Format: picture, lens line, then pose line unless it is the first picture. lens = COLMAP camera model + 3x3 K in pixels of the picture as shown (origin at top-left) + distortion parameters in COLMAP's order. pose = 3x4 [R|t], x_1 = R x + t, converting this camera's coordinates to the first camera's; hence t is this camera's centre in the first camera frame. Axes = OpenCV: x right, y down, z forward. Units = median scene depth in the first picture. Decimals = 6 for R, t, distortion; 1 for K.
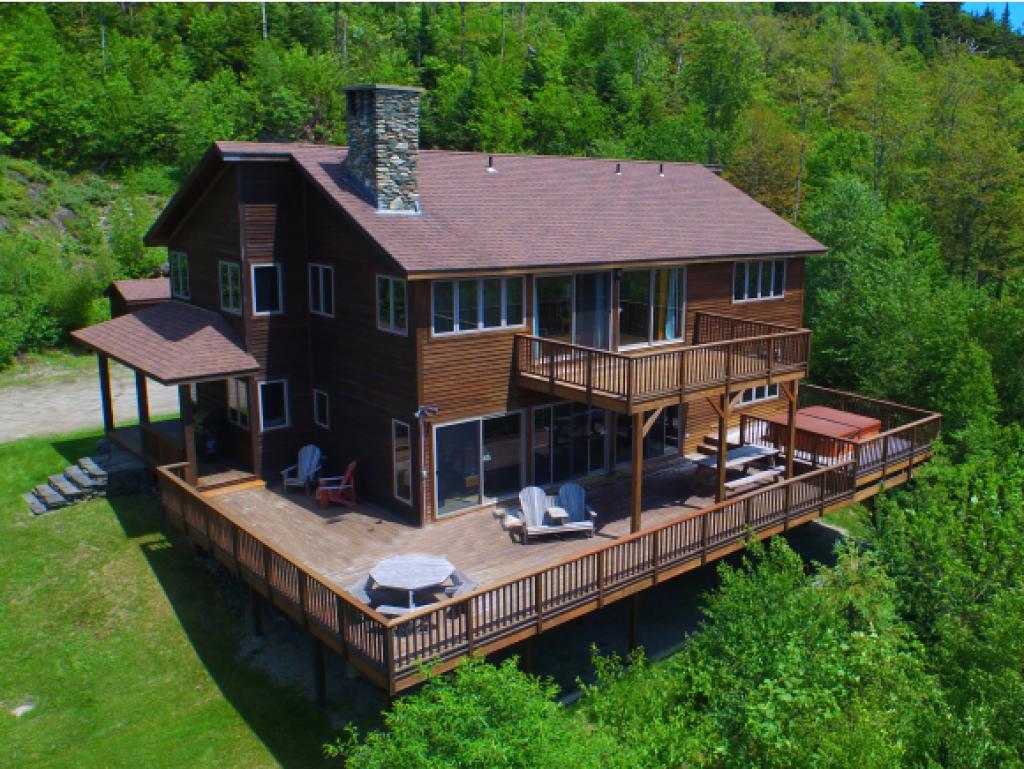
lens RADIAL K [[889.4, 0, 513.5], [0, 889.4, 384.3], [0, 0, 1]] dist [-0.002311, -0.004835]
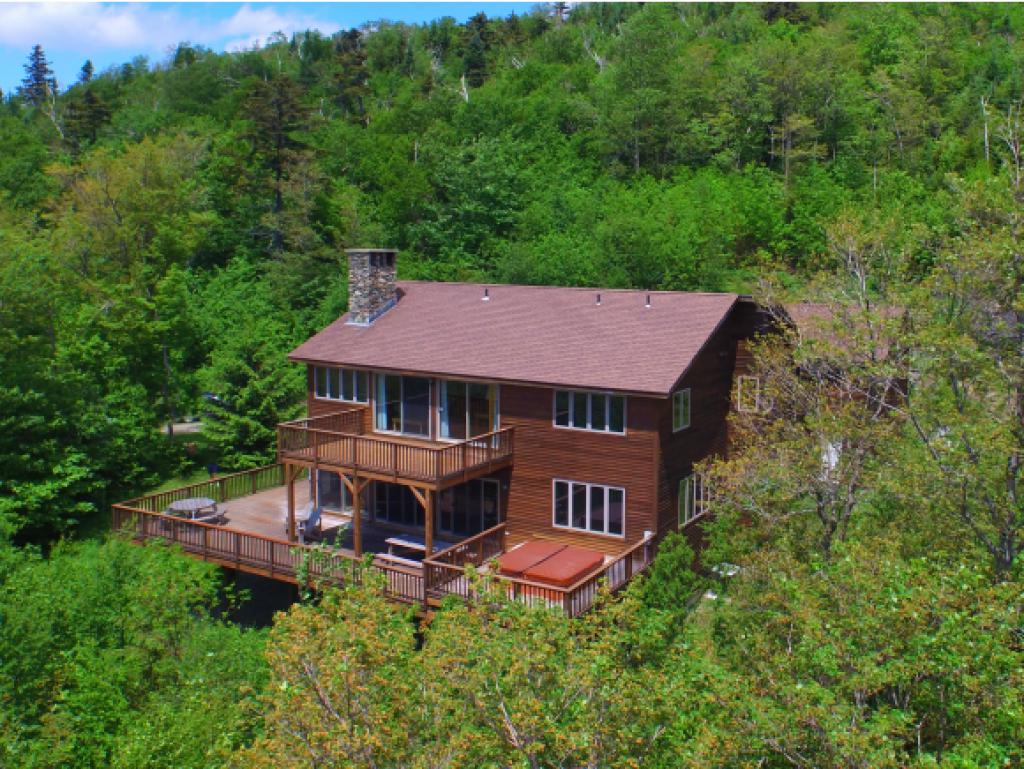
lens RADIAL K [[889.4, 0, 513.4], [0, 889.4, 383.8], [0, 0, 1]] dist [-0.002311, -0.004835]
pose [[0.311752, 0.107861, -0.944021, 1.189623], [-0.215425, 0.975687, 0.040338, -0.169169], [0.925420, 0.190790, 0.327408, 0.593400]]
